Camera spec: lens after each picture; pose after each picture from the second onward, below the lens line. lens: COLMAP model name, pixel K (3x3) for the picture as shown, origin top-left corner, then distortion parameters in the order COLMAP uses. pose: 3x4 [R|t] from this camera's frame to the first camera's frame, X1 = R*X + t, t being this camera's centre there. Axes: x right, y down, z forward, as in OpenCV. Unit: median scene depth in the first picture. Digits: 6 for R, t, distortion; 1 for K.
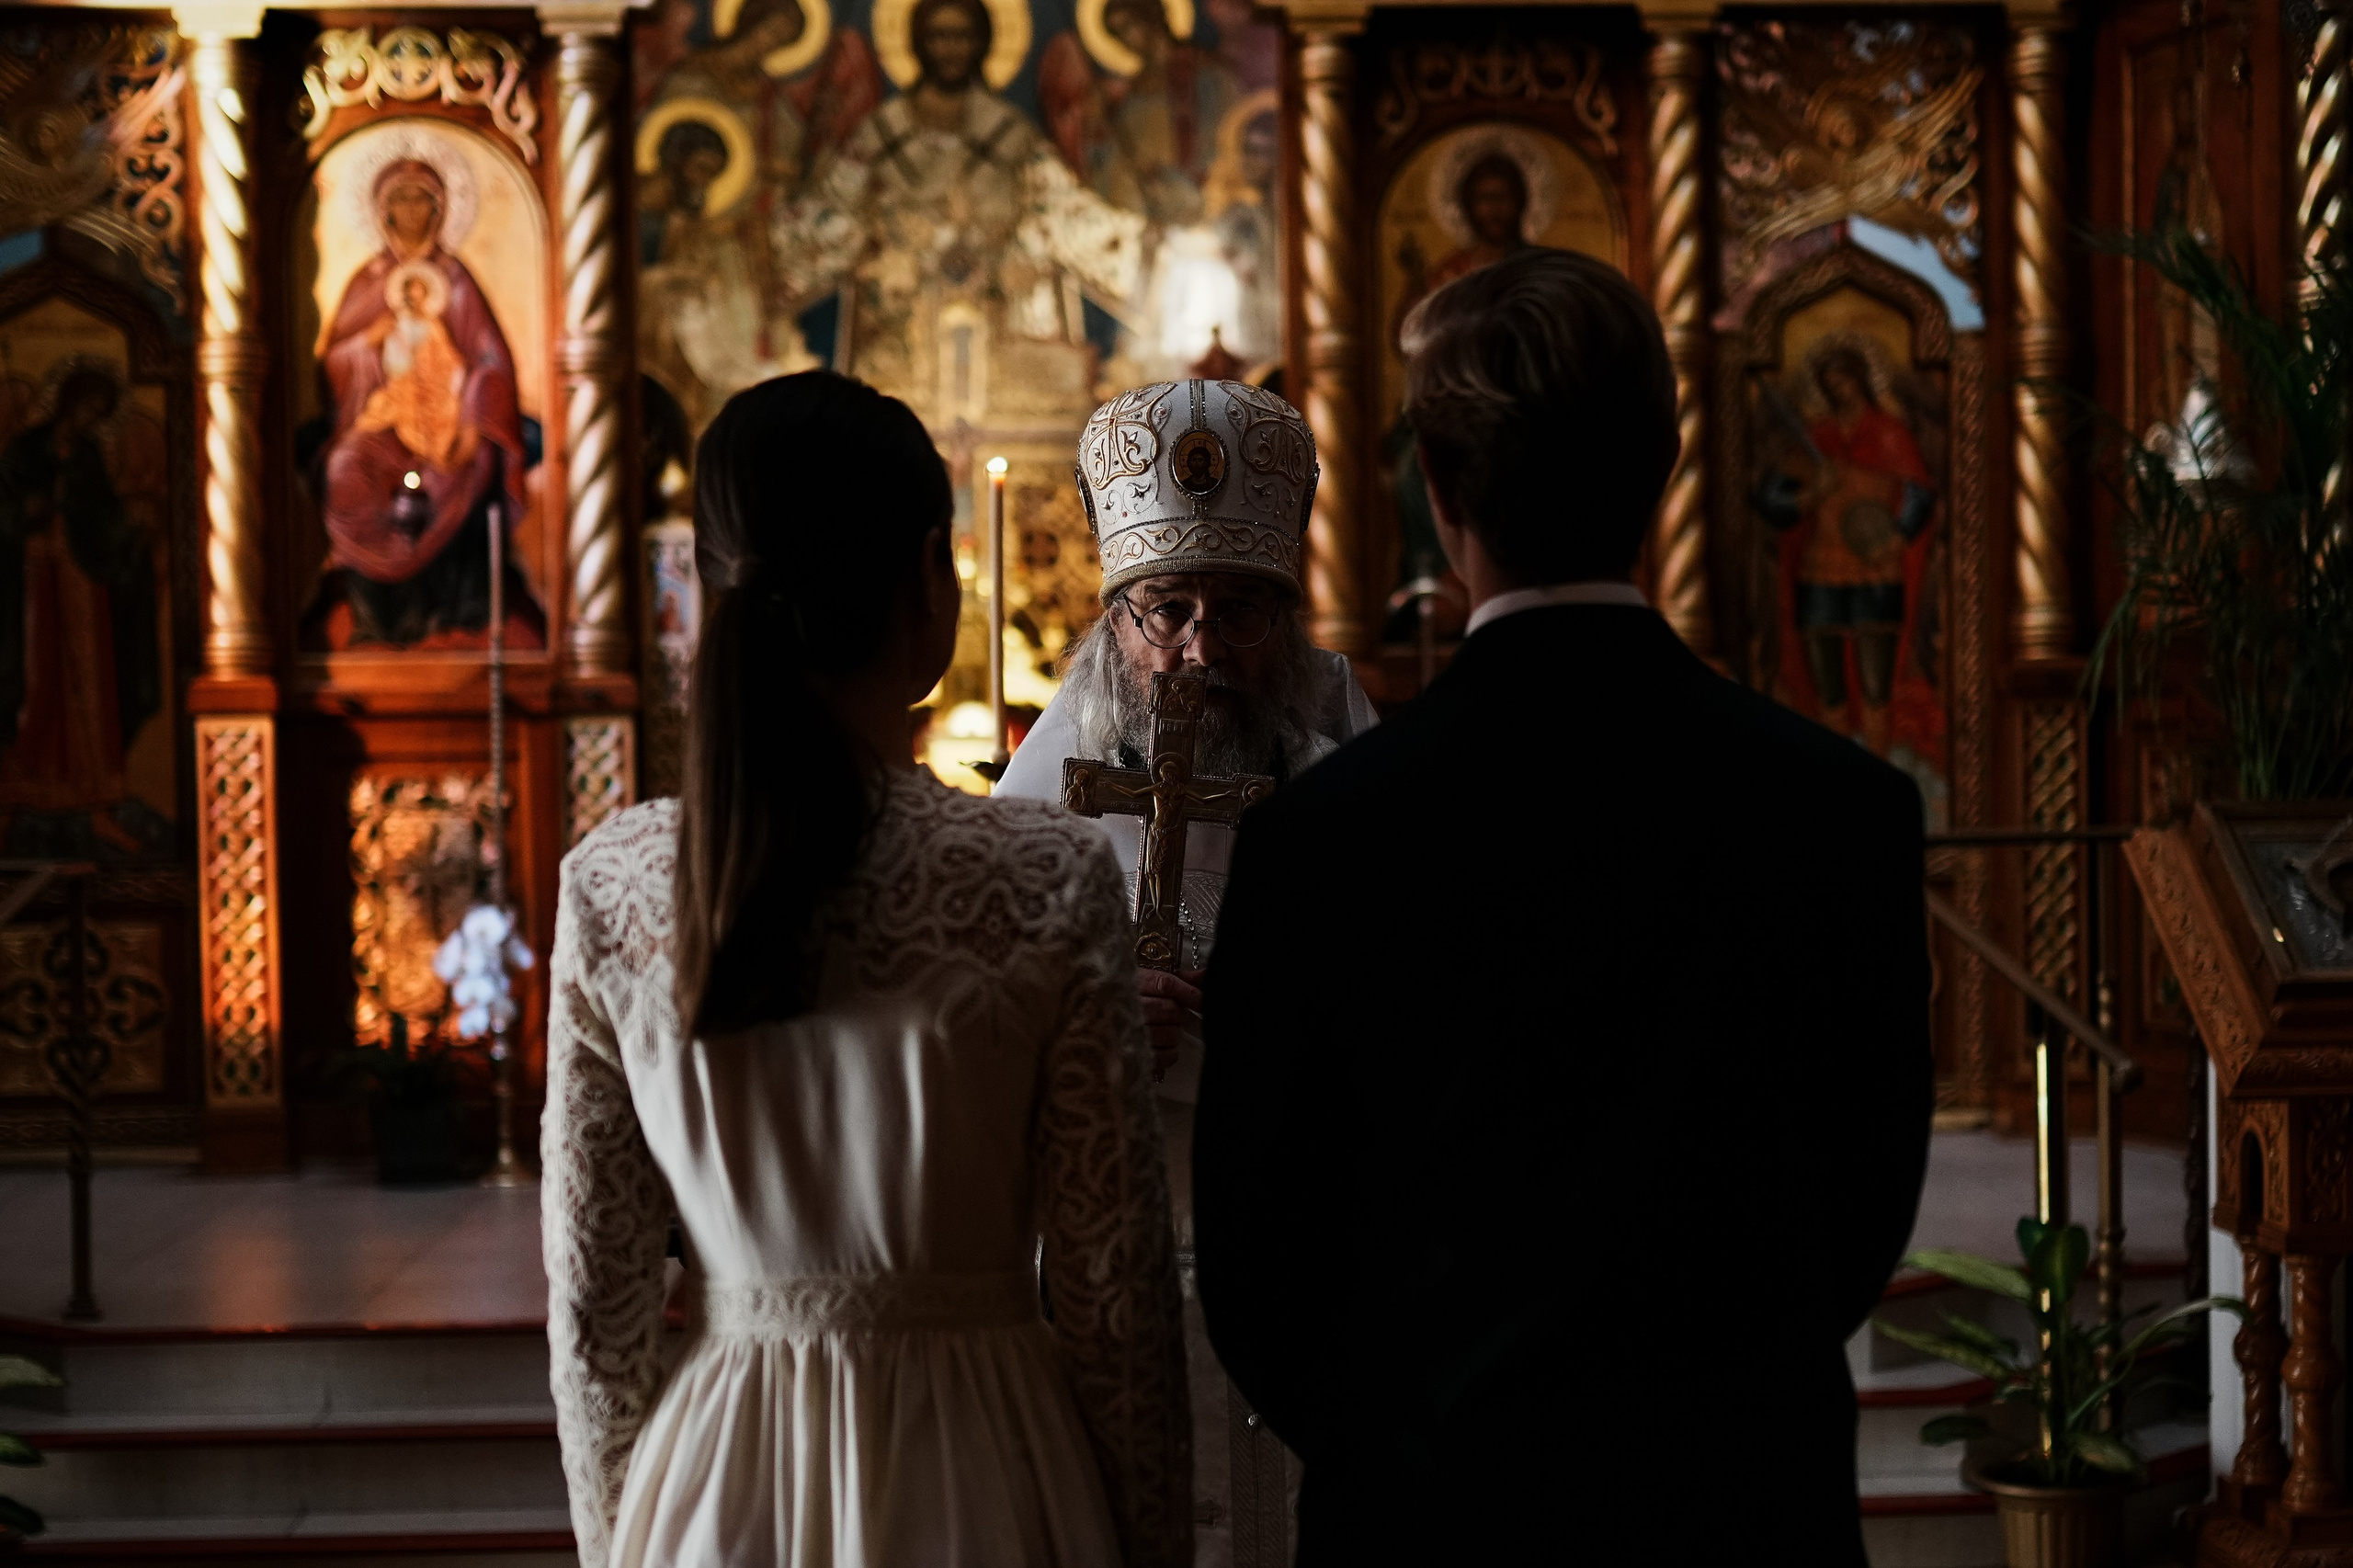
lens RADIAL K [[3678.3, 0, 1200.3], [0, 3678.3, 780.4], [0, 0, 1]] dist [0.010477, 0.000000]
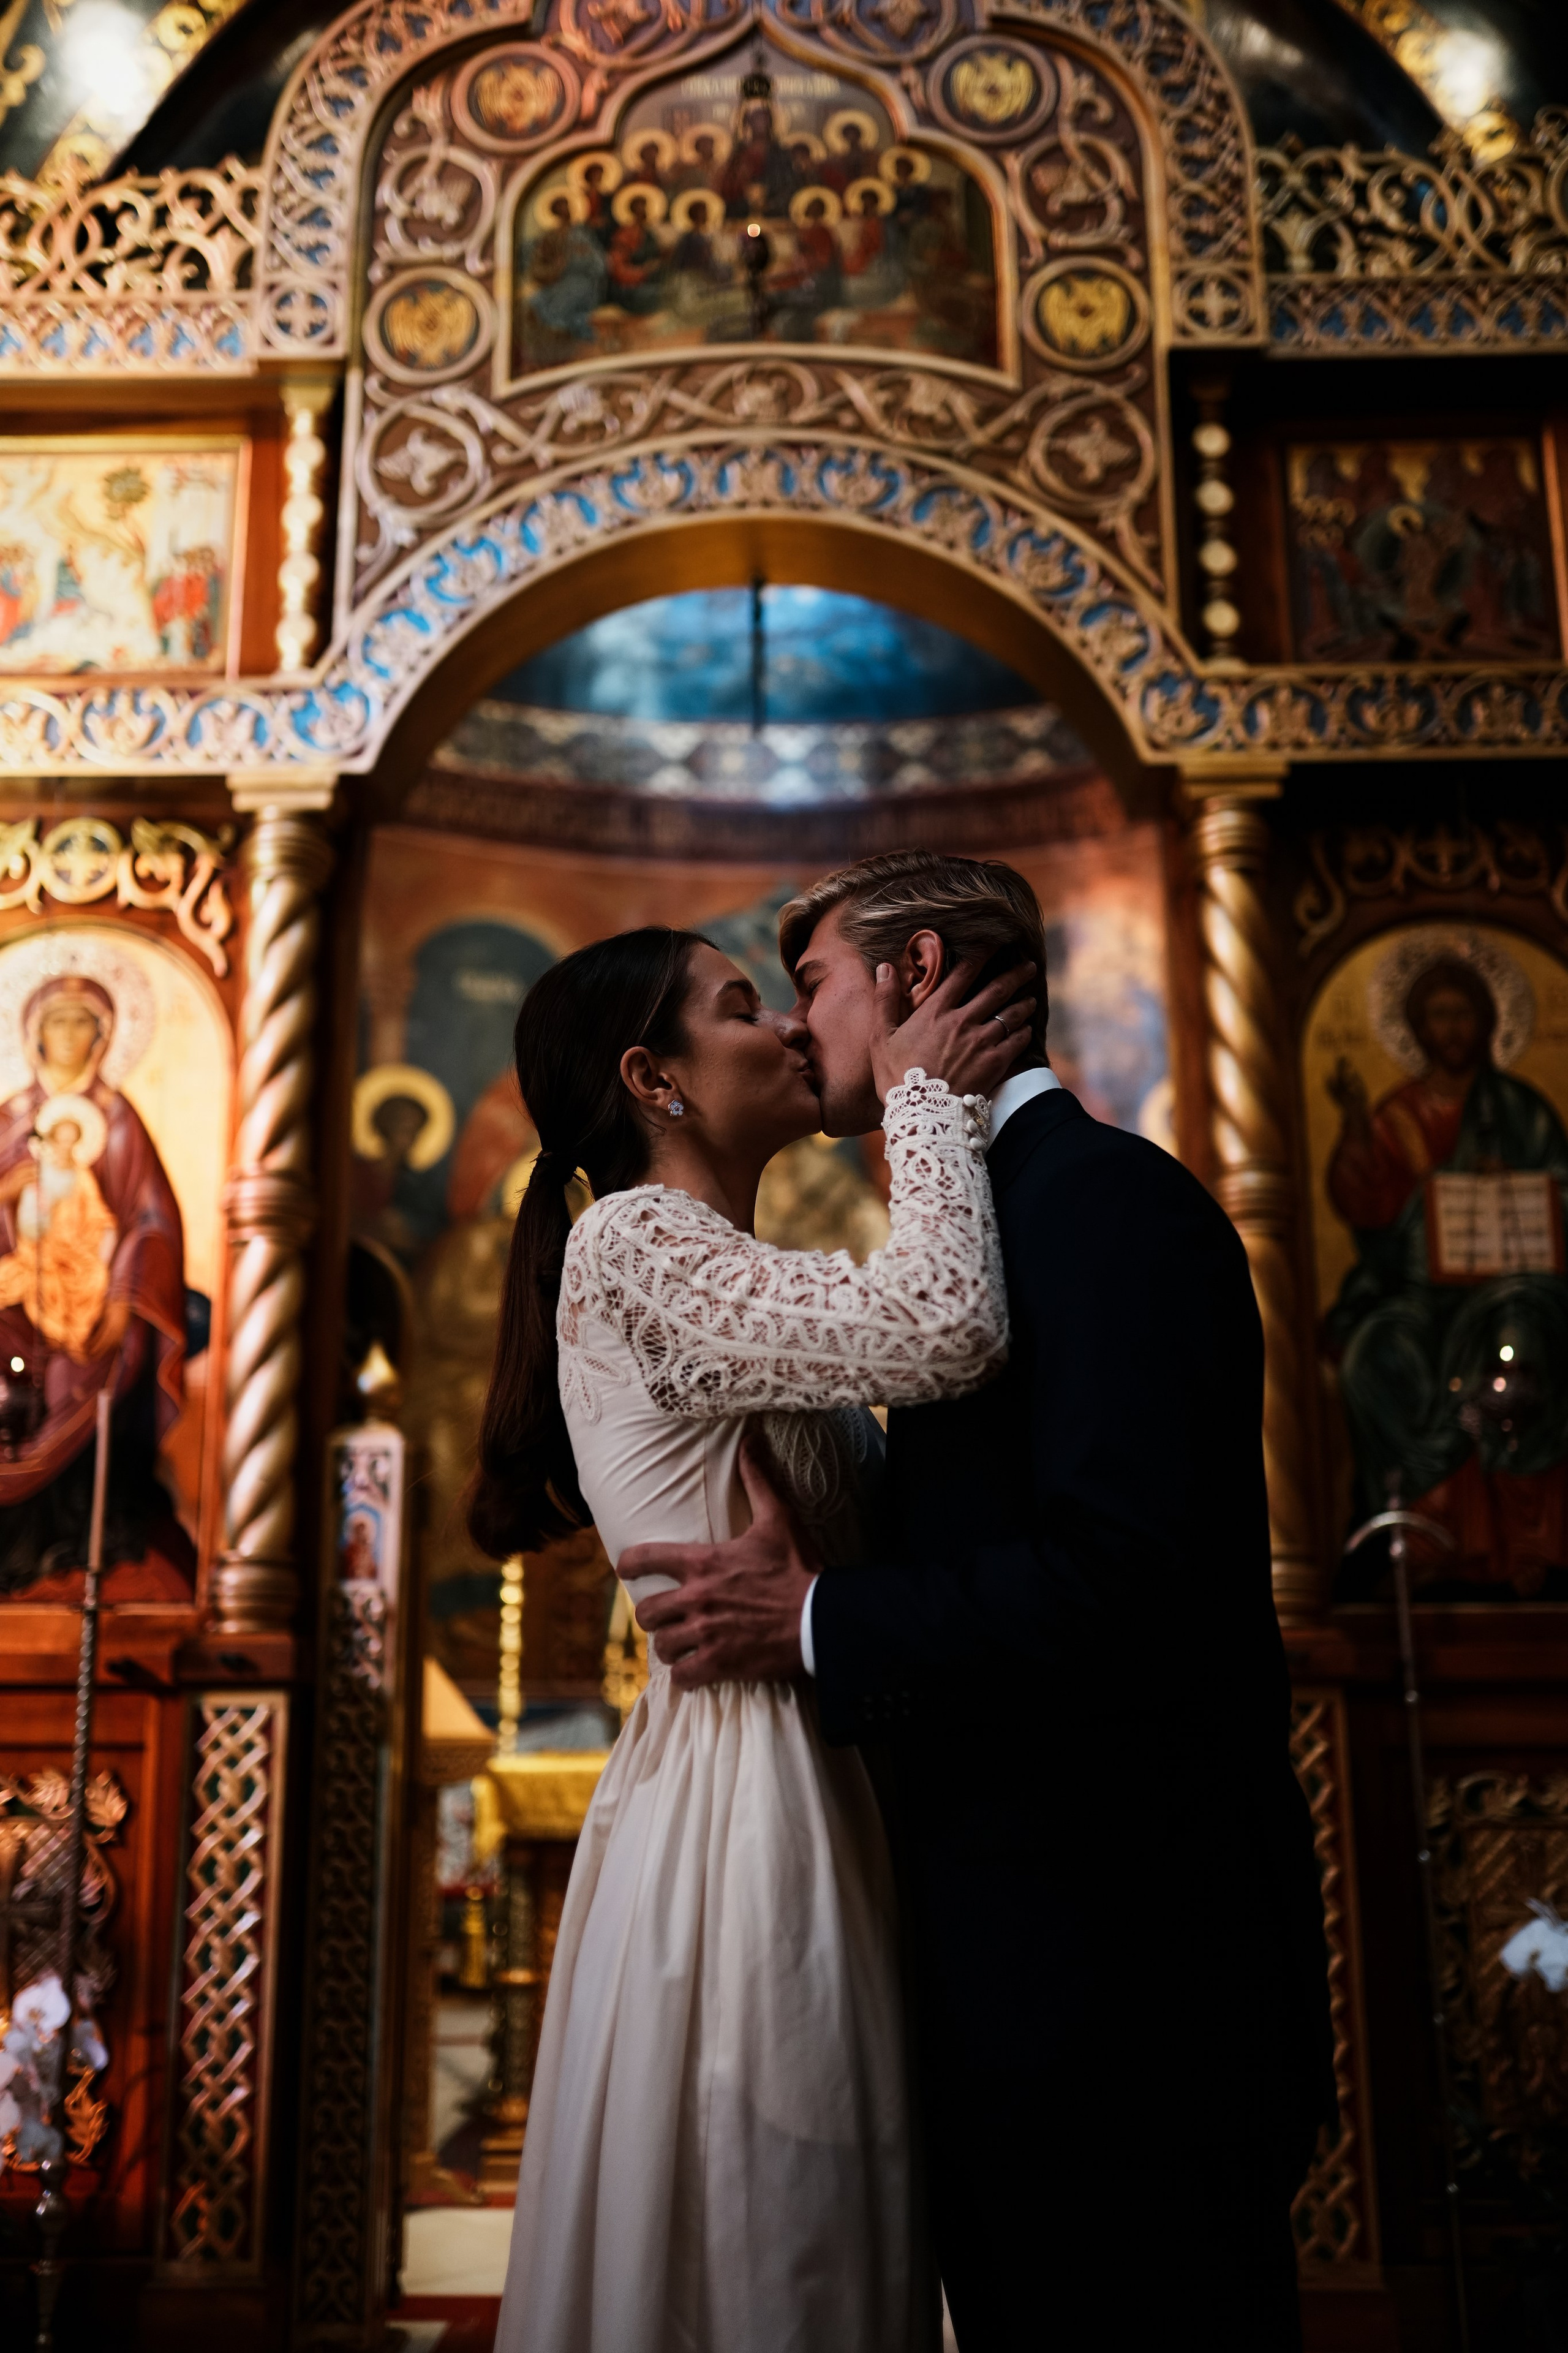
lens RADIAL K [[2352.2, 0, 788.5], [0, 2352.2, 1168.4], [0, 0, 1]] dist [0.050152, 0.000000]
pose [[0.997217, -0.005751, -0.074334, -0.022040], [-0.013119, 0.967929, -0.250881, -0.001361], [0.073393, 0.251157, 0.965160, 0.527816]]
